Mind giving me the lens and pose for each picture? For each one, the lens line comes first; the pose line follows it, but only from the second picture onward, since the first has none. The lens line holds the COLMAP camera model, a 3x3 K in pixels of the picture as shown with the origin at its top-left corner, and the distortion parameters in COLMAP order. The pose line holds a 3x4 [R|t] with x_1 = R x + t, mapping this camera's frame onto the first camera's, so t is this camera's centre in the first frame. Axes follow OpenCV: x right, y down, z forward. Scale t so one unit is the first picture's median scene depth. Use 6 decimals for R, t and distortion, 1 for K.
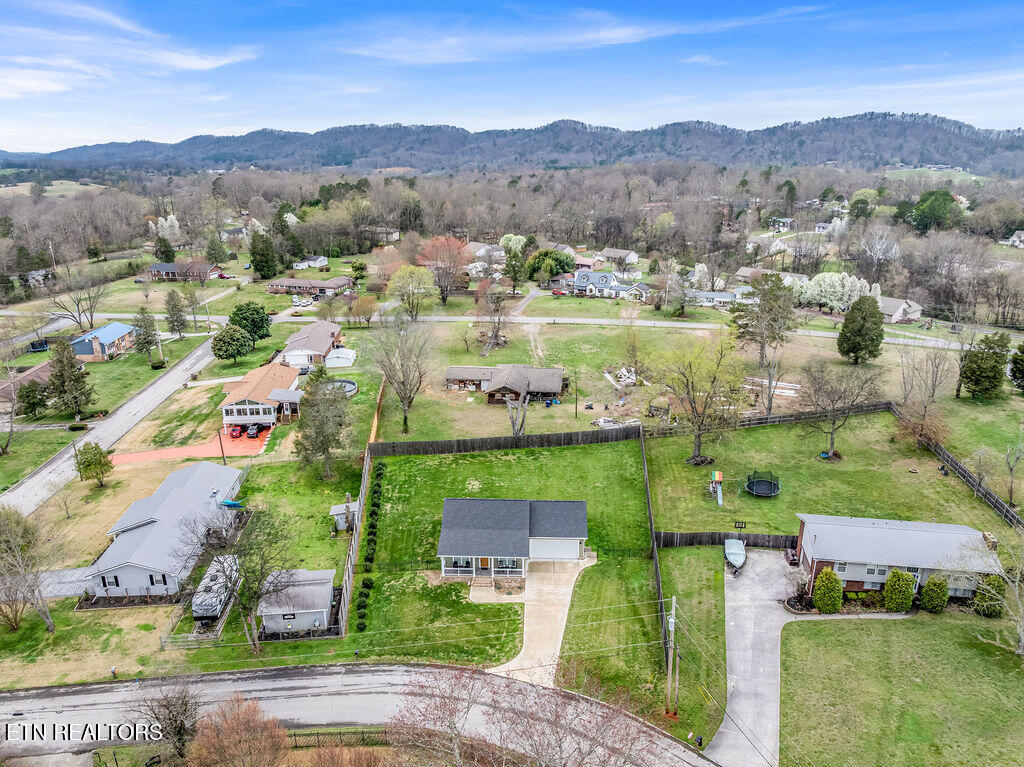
lens RADIAL K [[721.9, 0, 516.3], [0, 721.9, 378.0], [0, 0, 1]] dist [-0.037331, 0.005509]
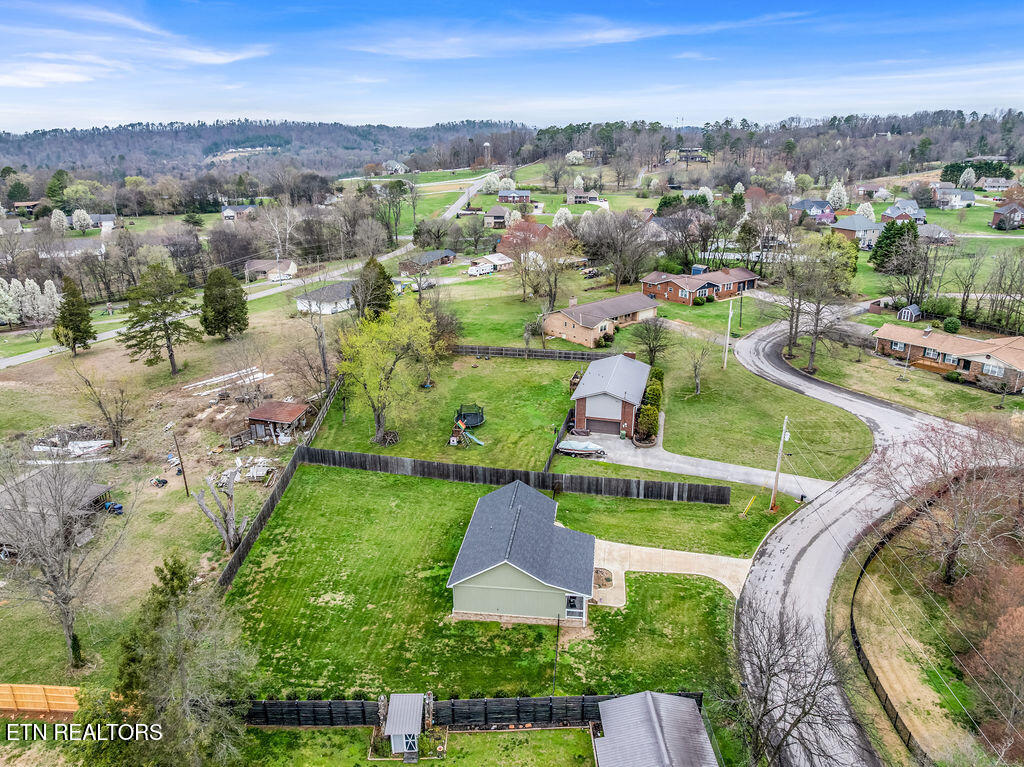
lens RADIAL K [[719.2, 0, 515.6], [0, 719.2, 387.7], [0, 0, 1]] dist [-0.040186, 0.004471]
pose [[0.094565, -0.331999, 0.938528, -0.362519], [0.313171, 0.904810, 0.288517, -0.100791], [-0.944977, 0.266636, 0.189536, 0.399033]]
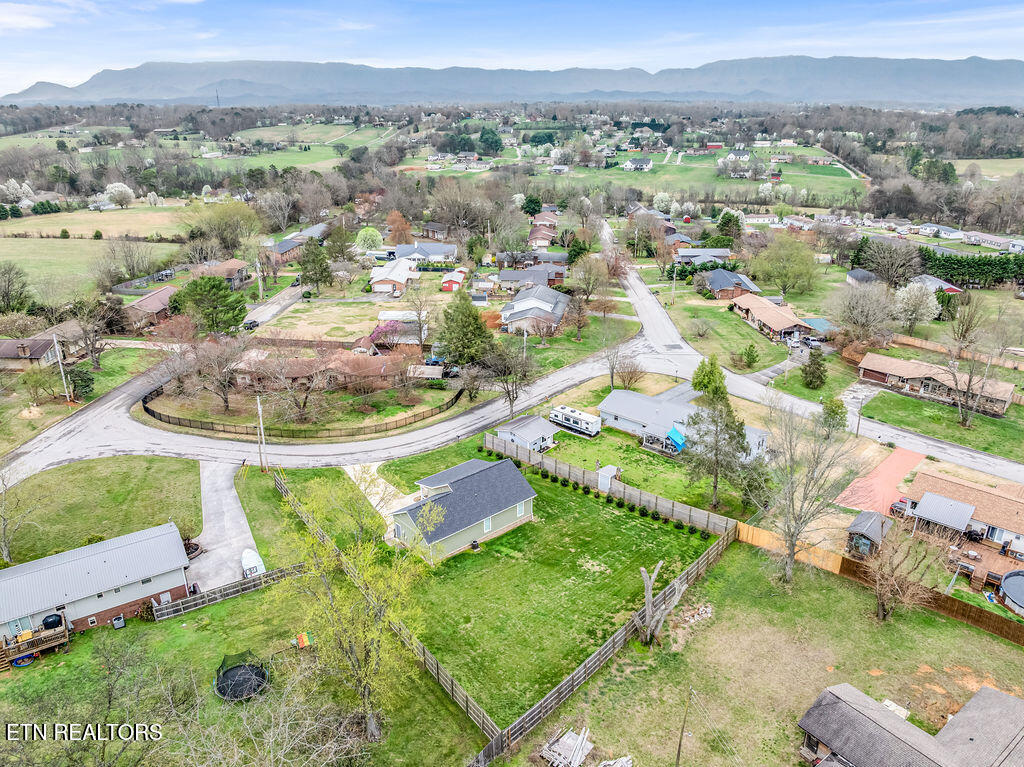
lens RADIAL K [[721.9, 0, 516.3], [0, 721.9, 378.0], [0, 0, 1]] dist [-0.037331, 0.005509]
pose [[-0.733593, 0.253267, -0.630632, 0.279823], [-0.204691, 0.802522, 0.560410, -0.277707], [0.648030, 0.540198, -0.536883, 0.763361]]
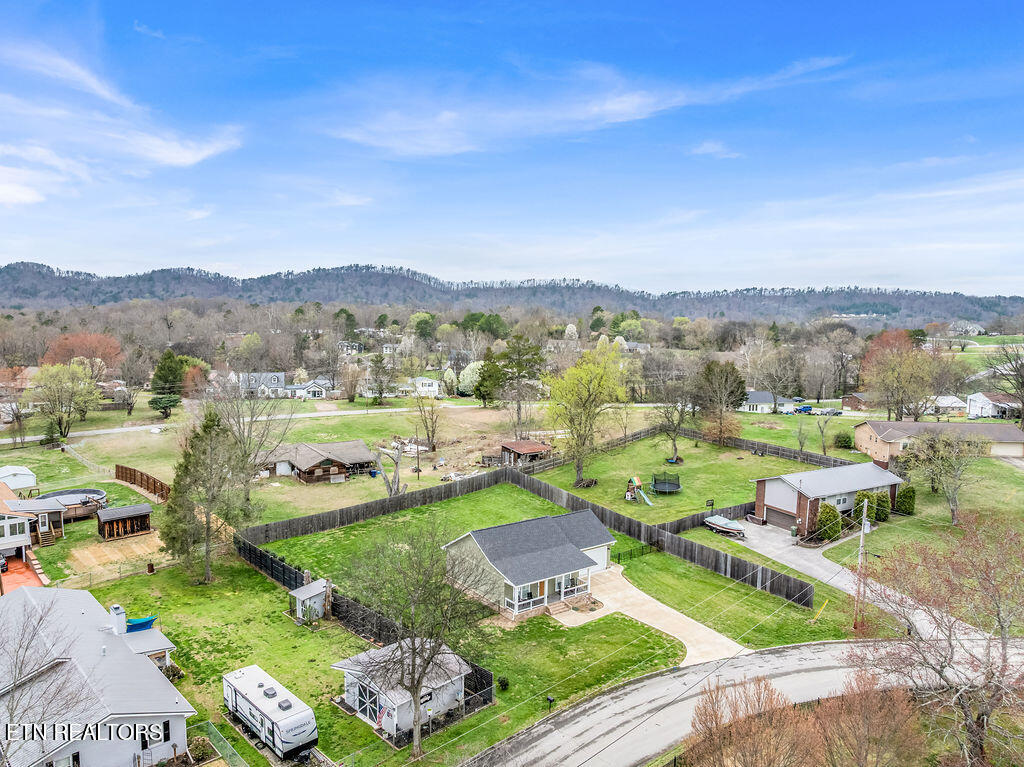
lens RADIAL K [[735.3, 0, 517.1], [0, 735.3, 379.3], [0, 0, 1]] dist [-0.033948, -0.002312]
pose [[0.778571, -0.050867, 0.625492, -0.284303], [0.177342, 0.973918, -0.141541, 0.062404], [-0.601978, 0.221126, 0.767285, 0.141855]]
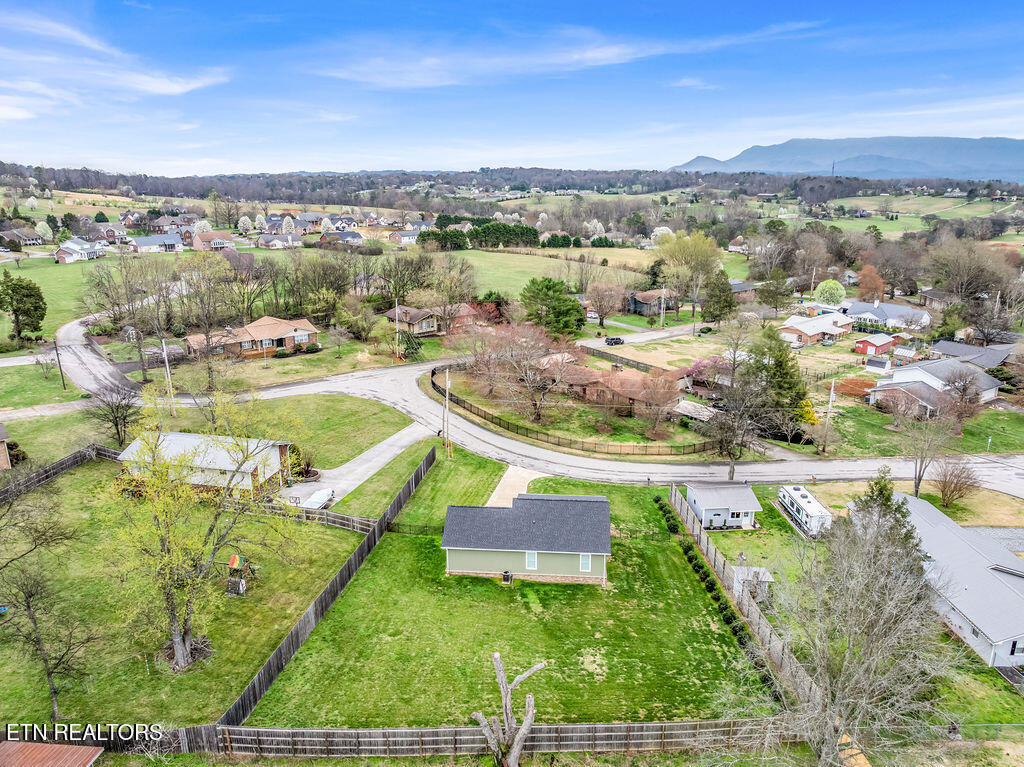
lens RADIAL K [[724.1, 0, 516.9], [0, 724.1, 368.3], [0, 0, 1]] dist [-0.037639, -0.001226]
pose [[-0.998715, -0.011117, 0.049438, -0.014430], [0.017716, 0.837465, 0.546204, -0.223456], [-0.047475, 0.546378, -0.836192, 0.820152]]
